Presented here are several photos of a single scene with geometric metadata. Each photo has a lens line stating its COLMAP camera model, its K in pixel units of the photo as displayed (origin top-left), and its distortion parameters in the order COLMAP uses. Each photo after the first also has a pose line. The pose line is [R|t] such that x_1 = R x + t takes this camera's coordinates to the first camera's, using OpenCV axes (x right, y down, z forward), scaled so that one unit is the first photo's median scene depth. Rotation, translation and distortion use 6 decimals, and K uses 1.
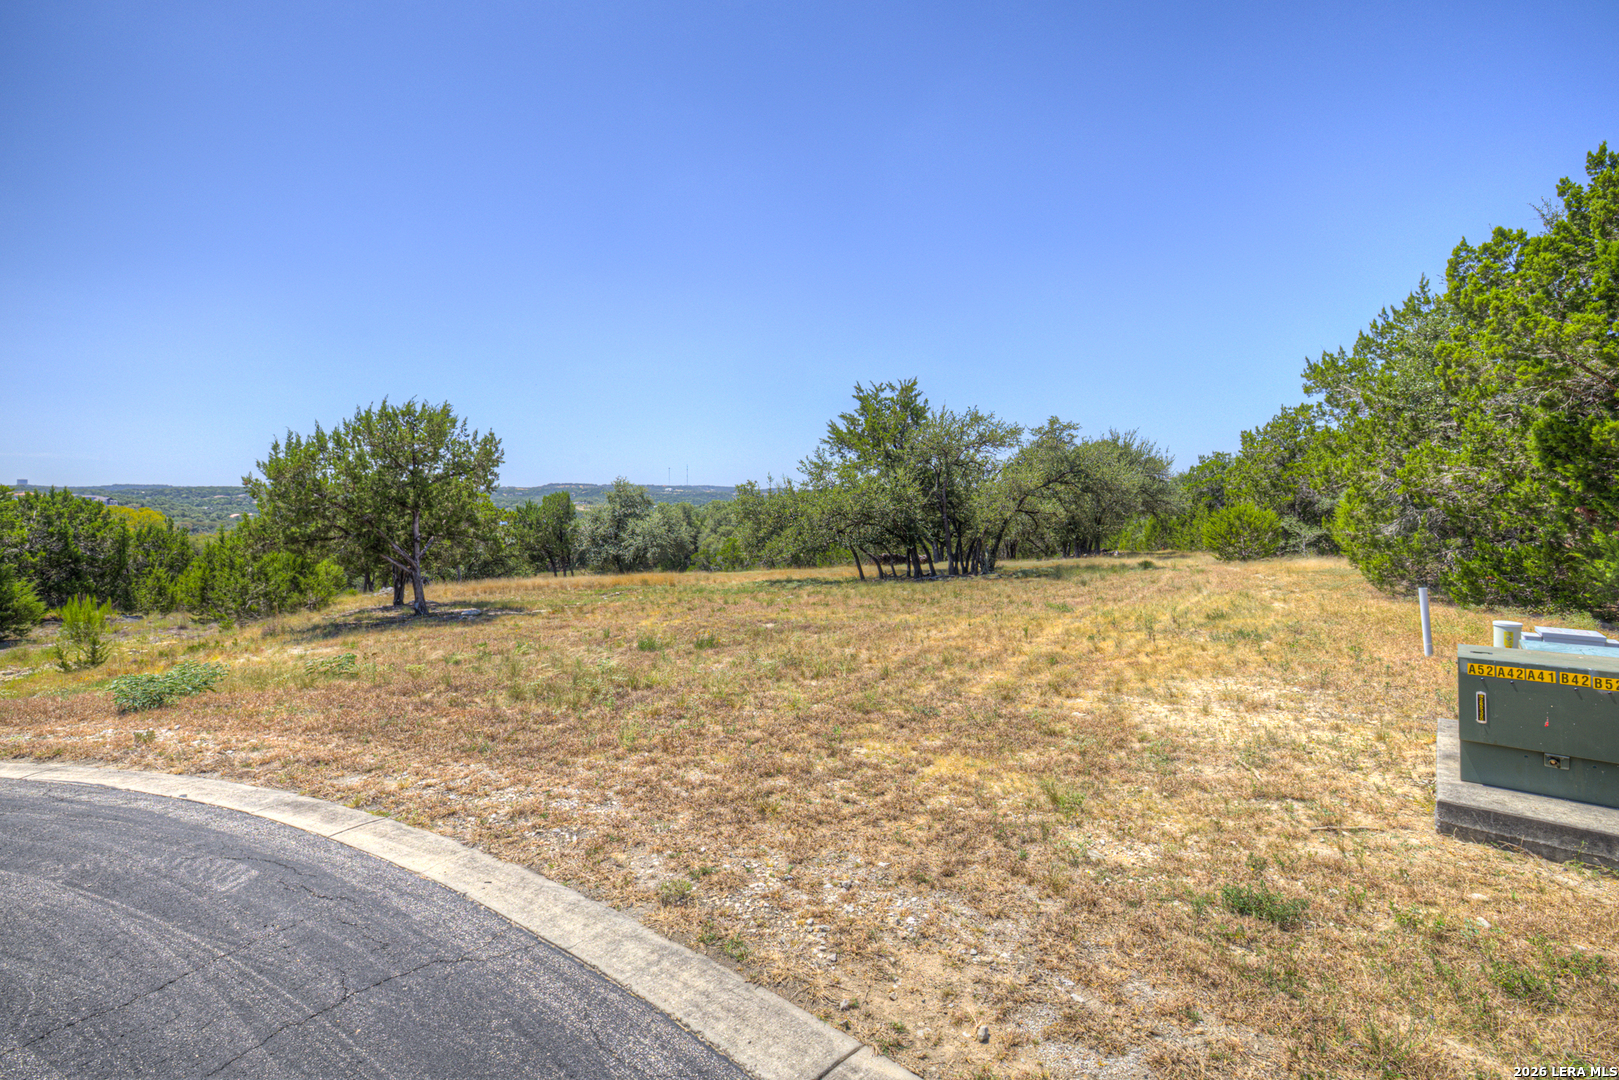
lens RADIAL K [[734.6, 0, 798.3], [0, 734.6, 490.0], [0, 0, 1]] dist [-0.024495, 0.000477]
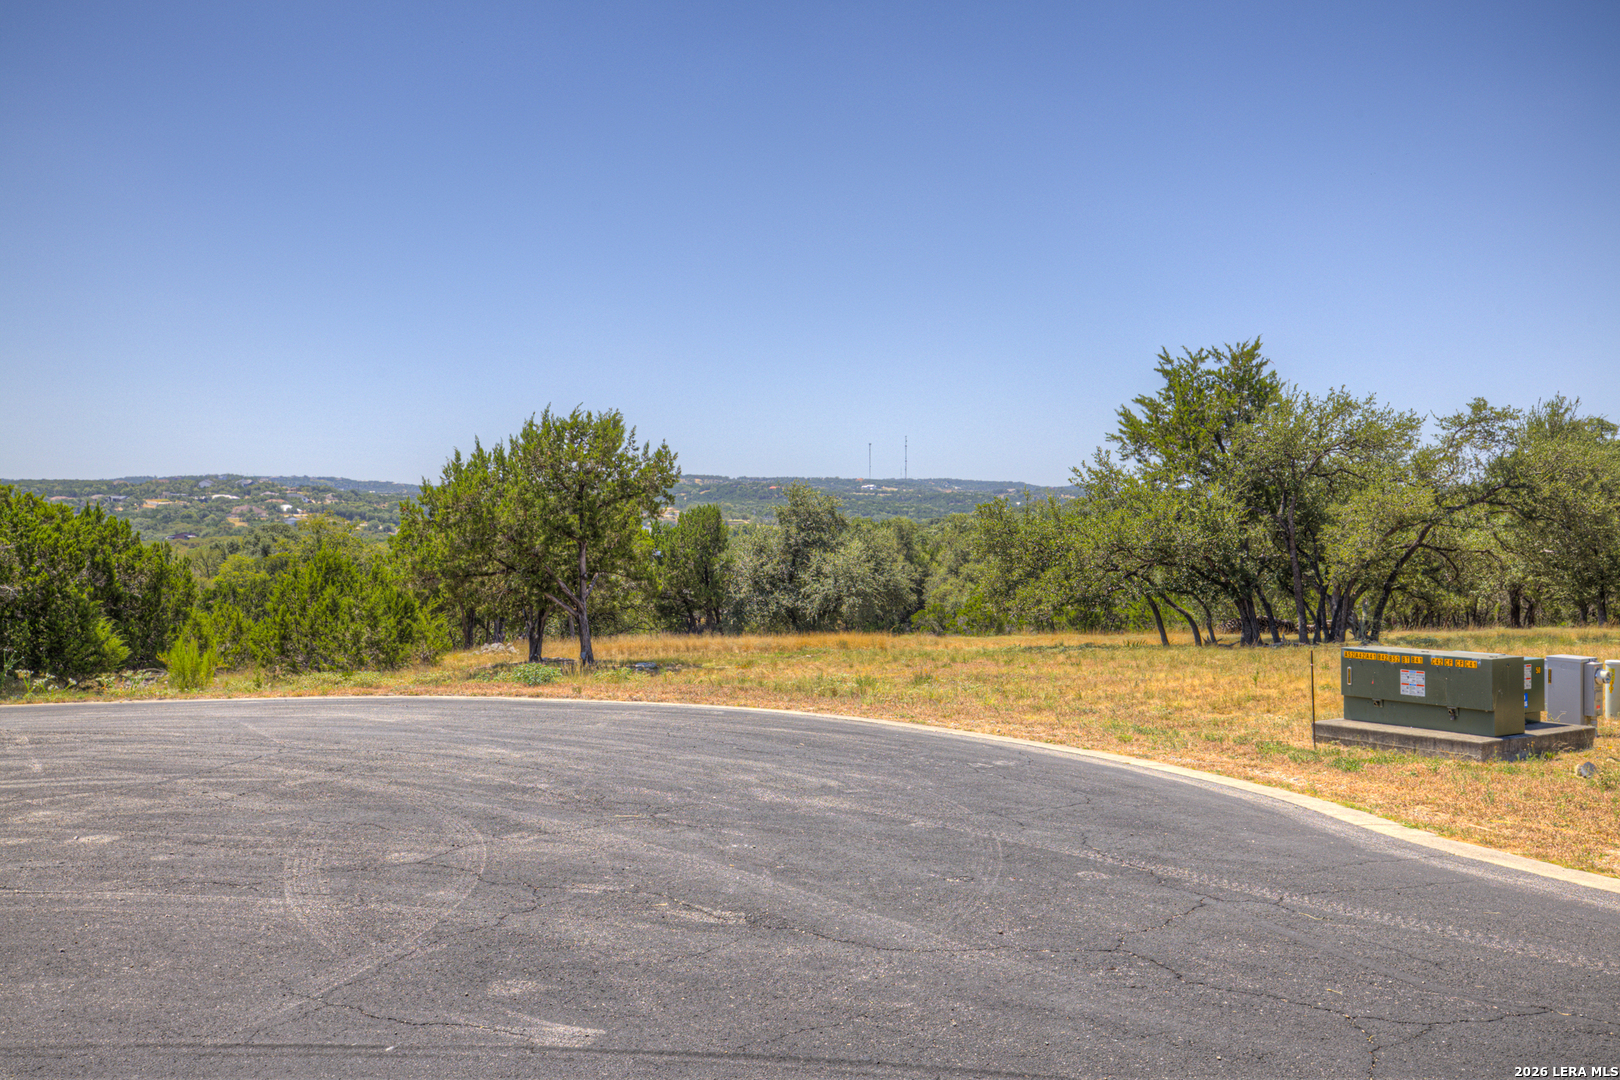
lens RADIAL K [[1504.1, 0, 810.0], [0, 1504.1, 540.0], [0, 0, 1]] dist [0.061354, 0.002766]
pose [[0.977248, 0.009445, -0.211888, 0.059971], [-0.002161, 0.999399, 0.034586, -0.021300], [0.212087, -0.033341, 0.976682, -0.395024]]
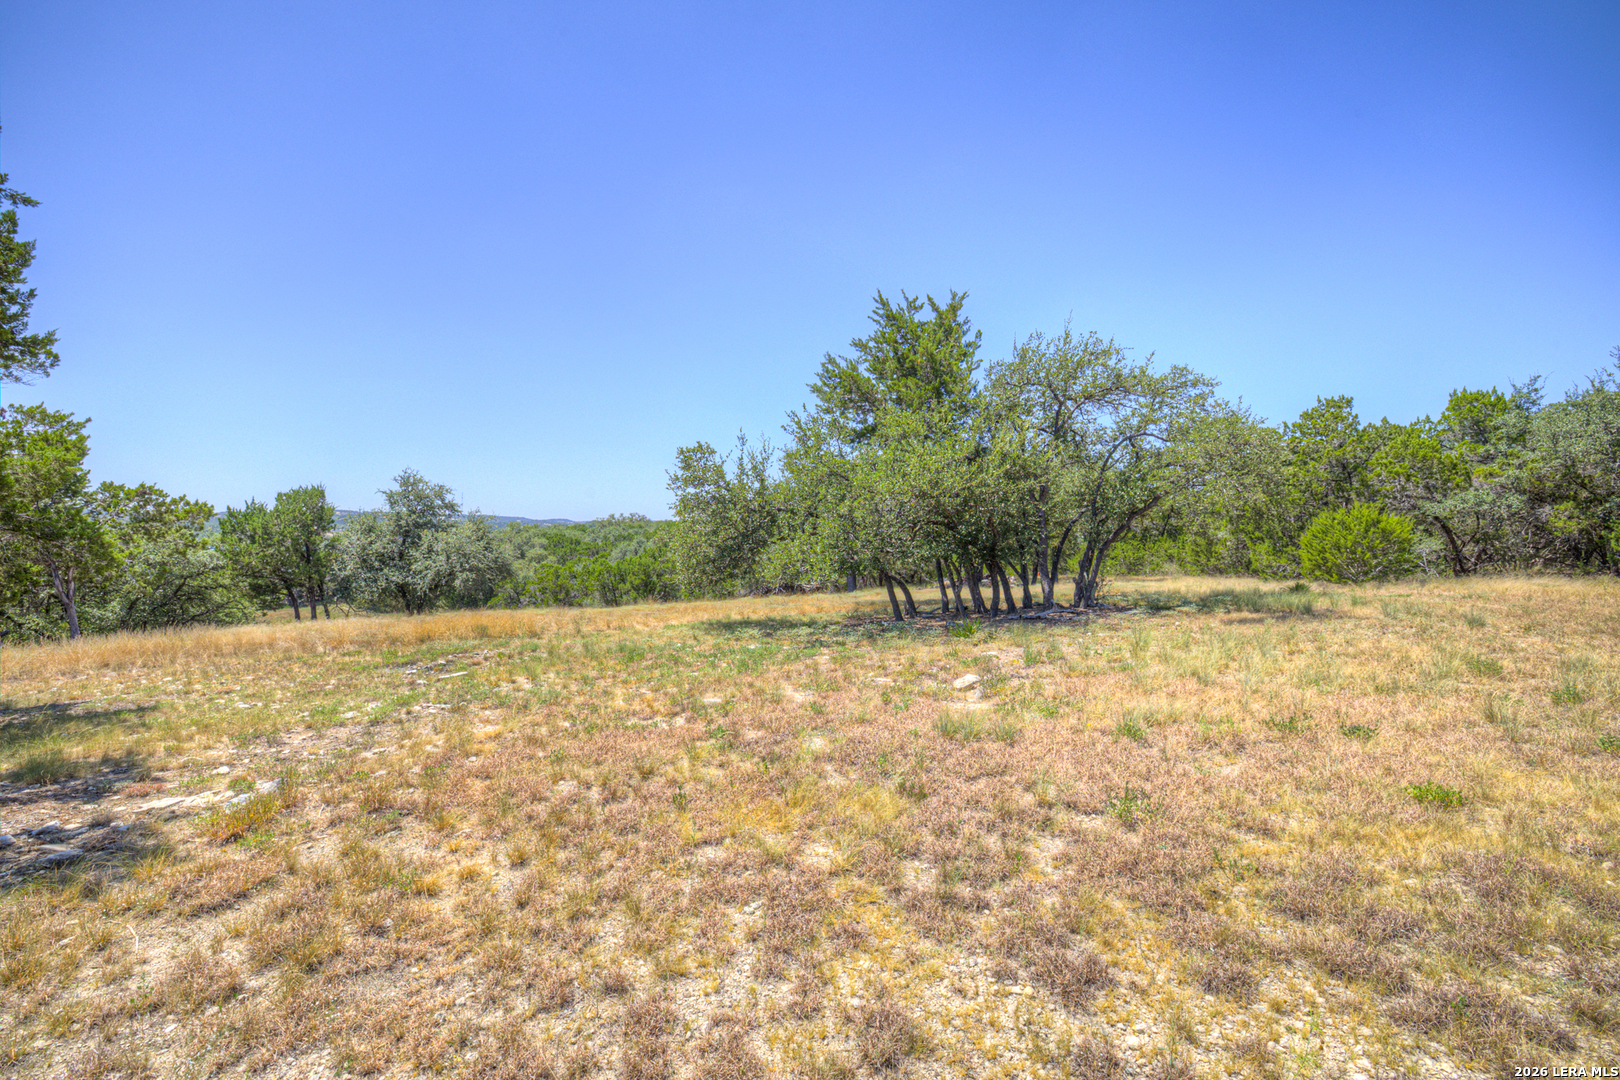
lens RADIAL K [[695.0, 0, 798.2], [0, 695.0, 532.9], [0, 0, 1]] dist [-0.024016, 0.000744]
pose [[0.954507, 0.015683, 0.297777, -0.149137], [-0.019705, 0.999751, 0.010510, 0.047130], [-0.297538, -0.015900, 0.954578, 0.477171]]
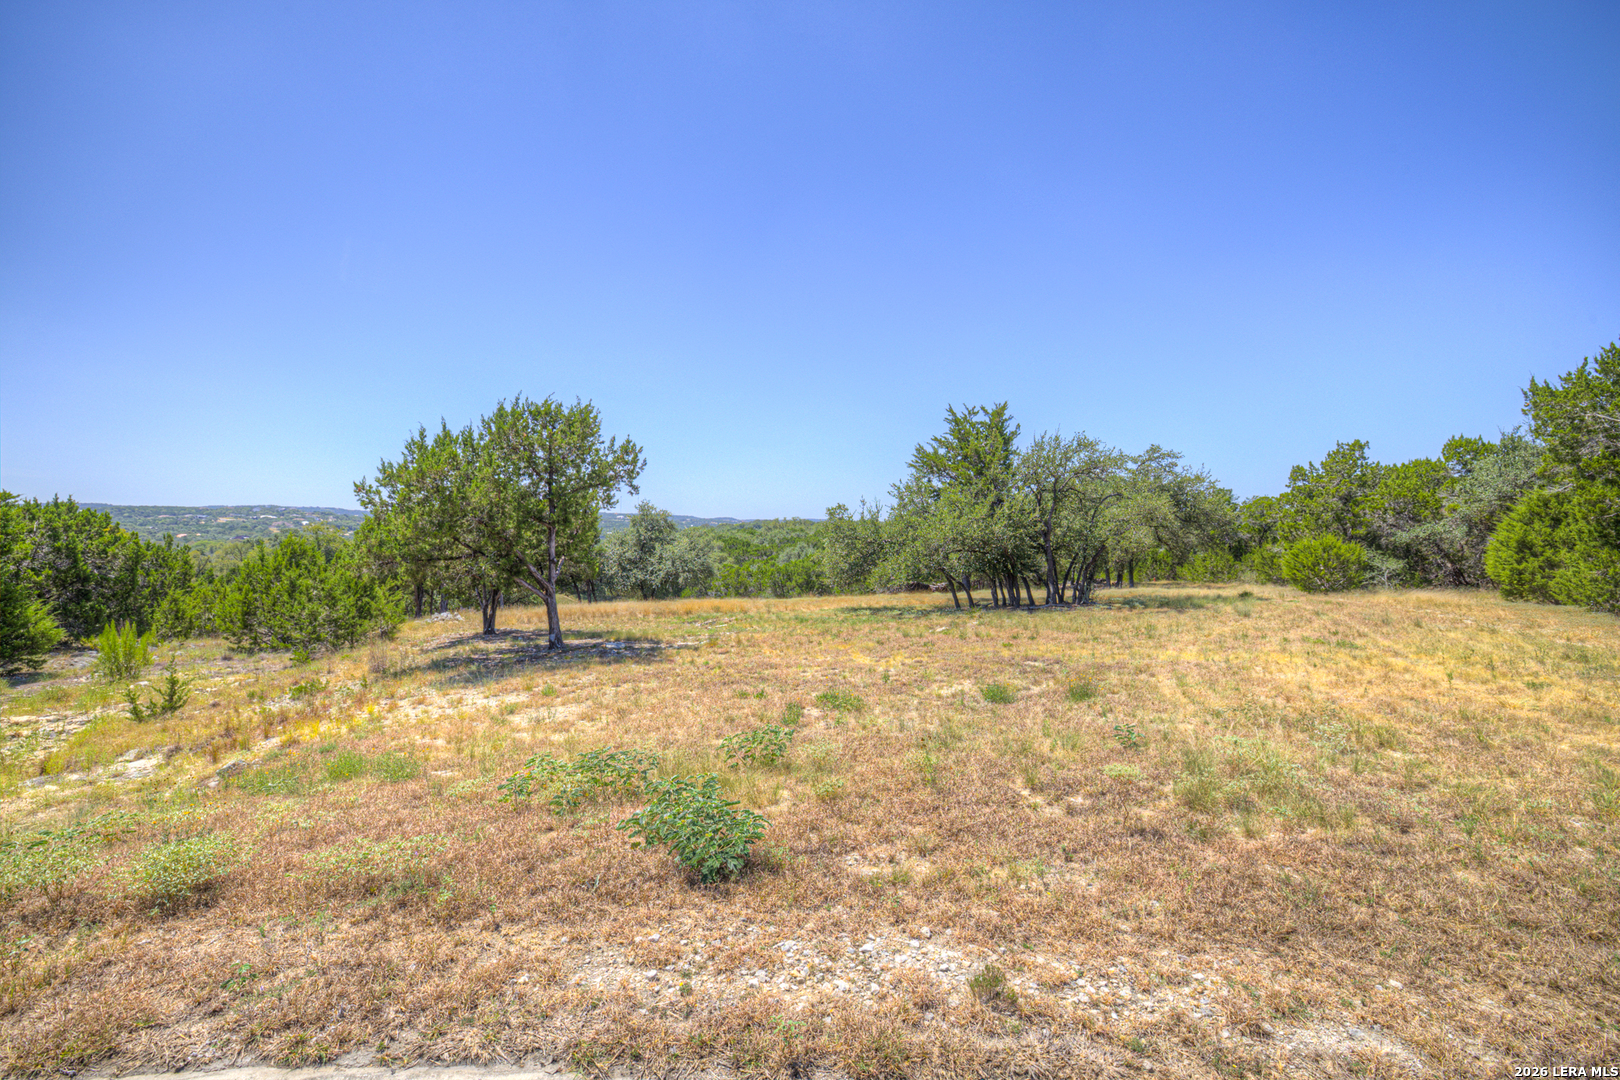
lens RADIAL K [[695.0, 0, 798.2], [0, 695.0, 532.9], [0, 0, 1]] dist [-0.024016, 0.000744]
pose [[0.997007, 0.016361, 0.075562, -0.185842], [-0.017742, 0.999687, 0.017643, 0.009941], [-0.075250, -0.018931, 0.996985, 0.100905]]
